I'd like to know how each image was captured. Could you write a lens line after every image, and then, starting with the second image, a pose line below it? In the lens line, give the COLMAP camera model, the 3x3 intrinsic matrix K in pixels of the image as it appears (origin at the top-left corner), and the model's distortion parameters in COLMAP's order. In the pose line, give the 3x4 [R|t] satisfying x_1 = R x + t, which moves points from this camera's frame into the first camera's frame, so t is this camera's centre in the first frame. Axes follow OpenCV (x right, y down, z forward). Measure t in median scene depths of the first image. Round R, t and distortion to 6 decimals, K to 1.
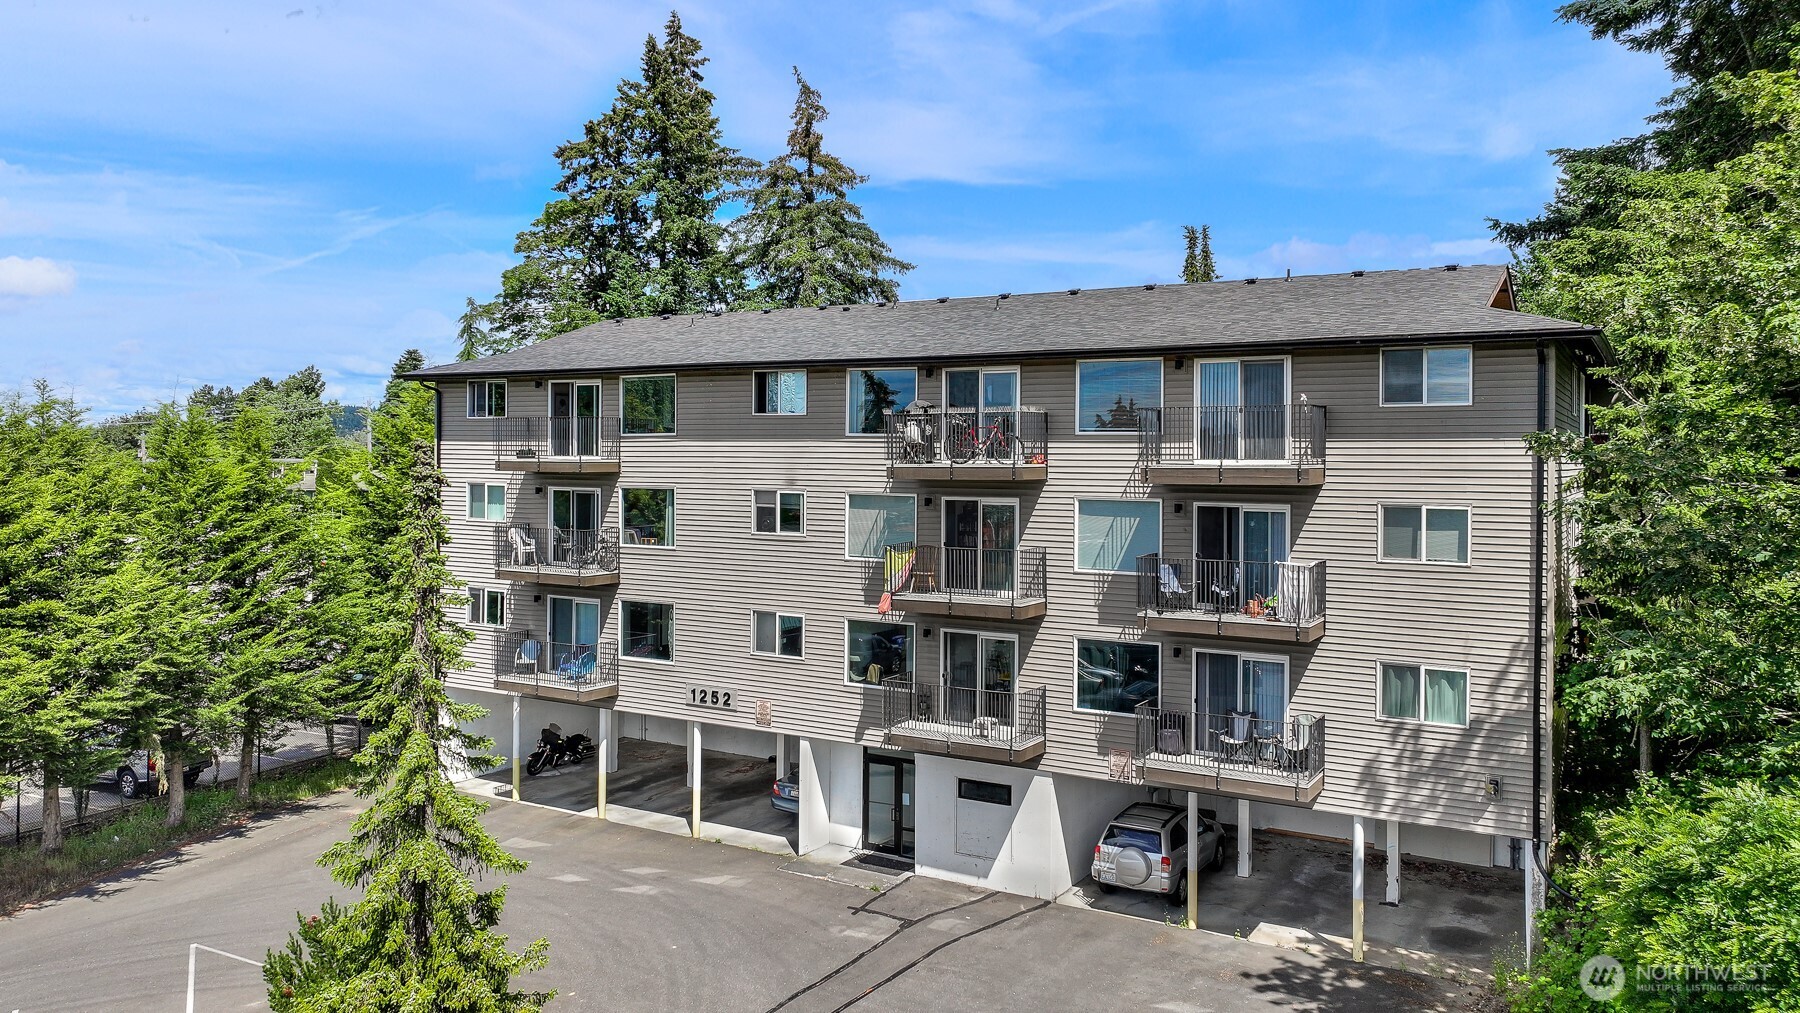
lens RADIAL K [[1266.9, 0, 902.7], [0, 1266.9, 489.8], [0, 0, 1]] dist [0.004162, 0.008650]
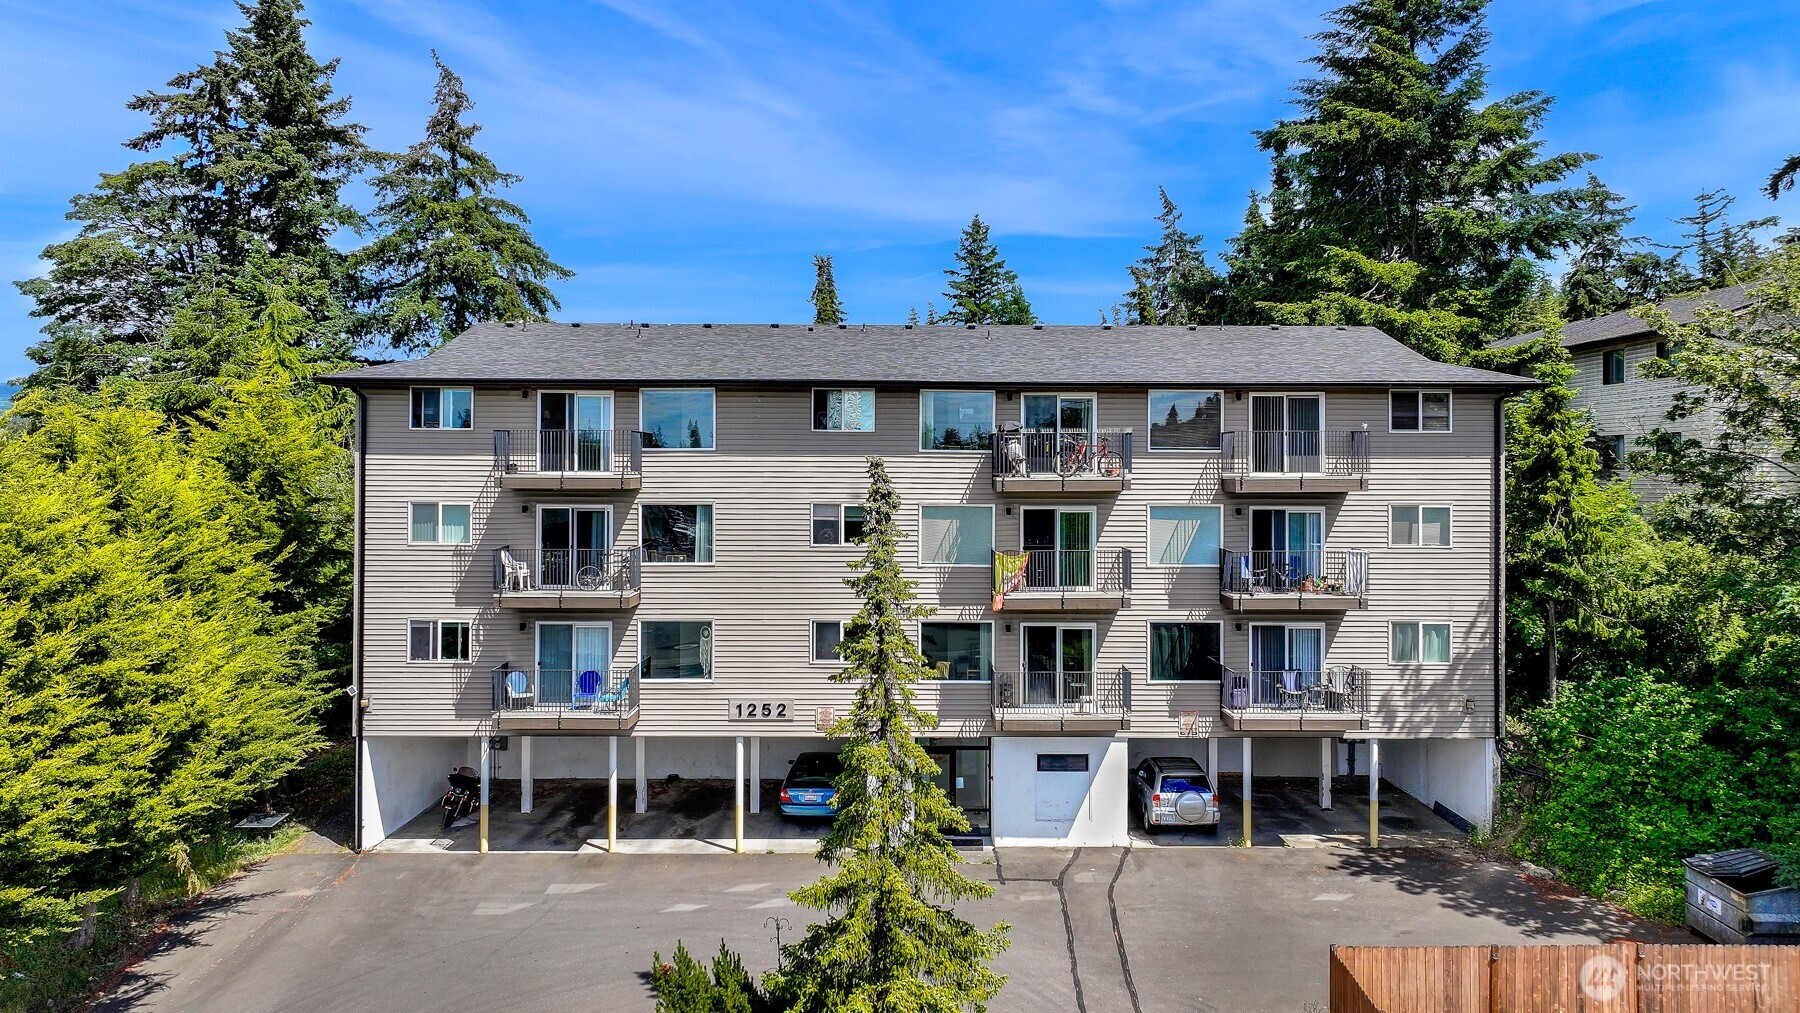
lens RADIAL K [[1266.9, 0, 904.0], [0, 1266.9, 495.5], [0, 0, 1]] dist [0.004162, 0.008650]
pose [[0.862177, -0.013881, 0.506417, -0.643525], [0.016219, 0.999868, -0.000206, -0.005749], [-0.506348, 0.008391, 0.862288, 0.082562]]
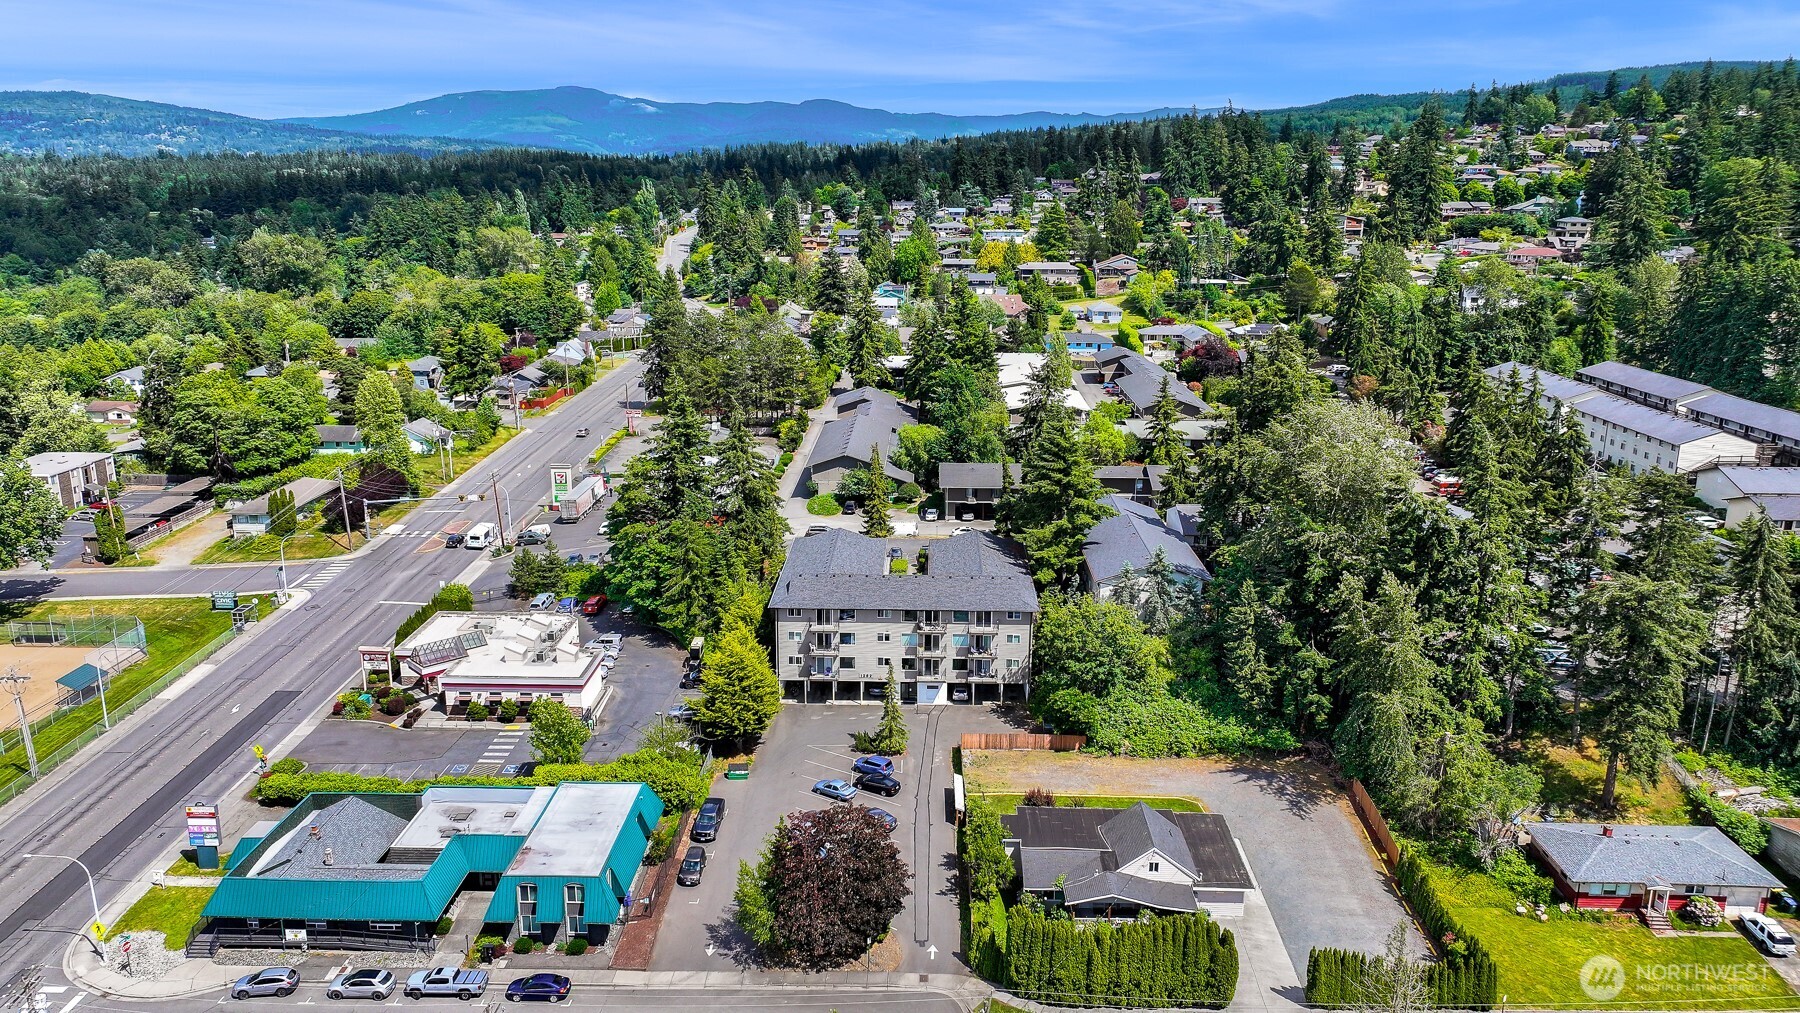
lens RADIAL K [[1266.9, 0, 902.0], [0, 1266.9, 507.6], [0, 0, 1]] dist [0.004162, 0.008650]
pose [[0.878464, -0.135951, 0.458060, -2.345822], [0.016236, 0.966607, 0.255749, -1.819435], [-0.477533, -0.217229, 0.851336, -3.227020]]
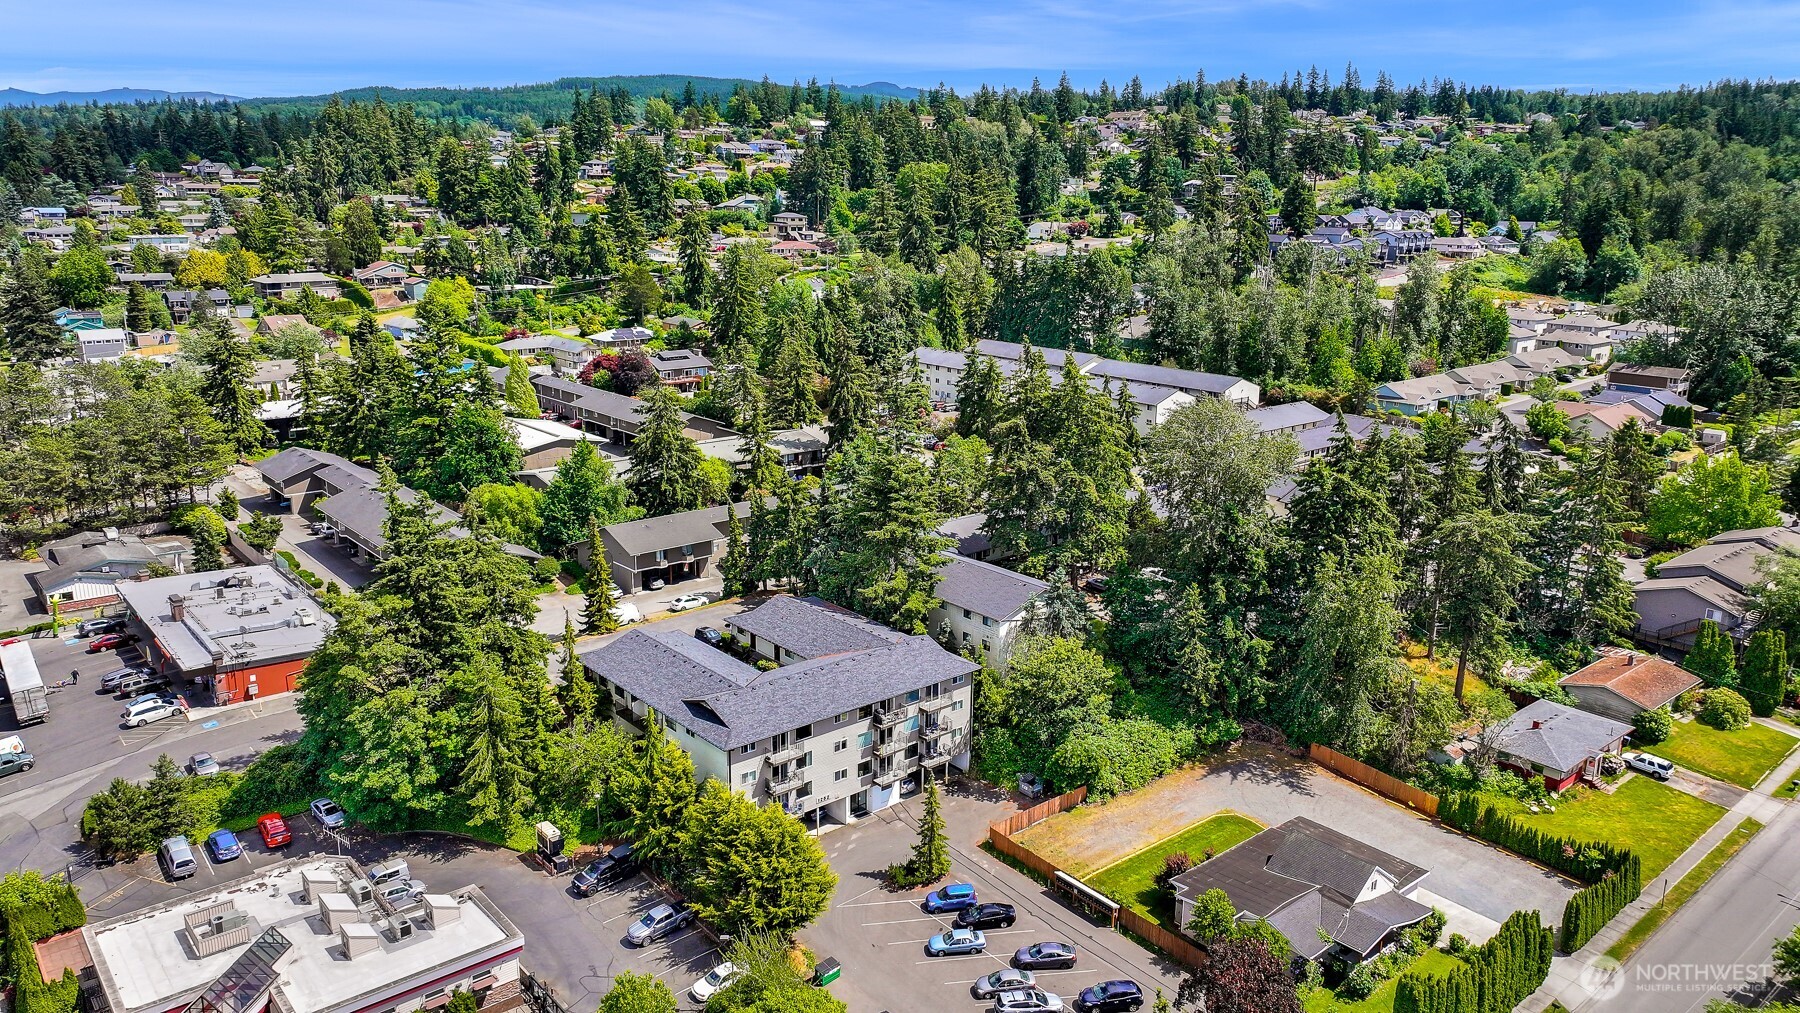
lens RADIAL K [[1266.9, 0, 907.8], [0, 1266.9, 509.7], [0, 0, 1]] dist [0.004162, 0.008650]
pose [[0.331558, -0.253307, 0.908793, -3.675321], [0.001499, 0.963422, 0.267986, -1.873468], [-0.943434, -0.087490, 0.319810, -0.386527]]
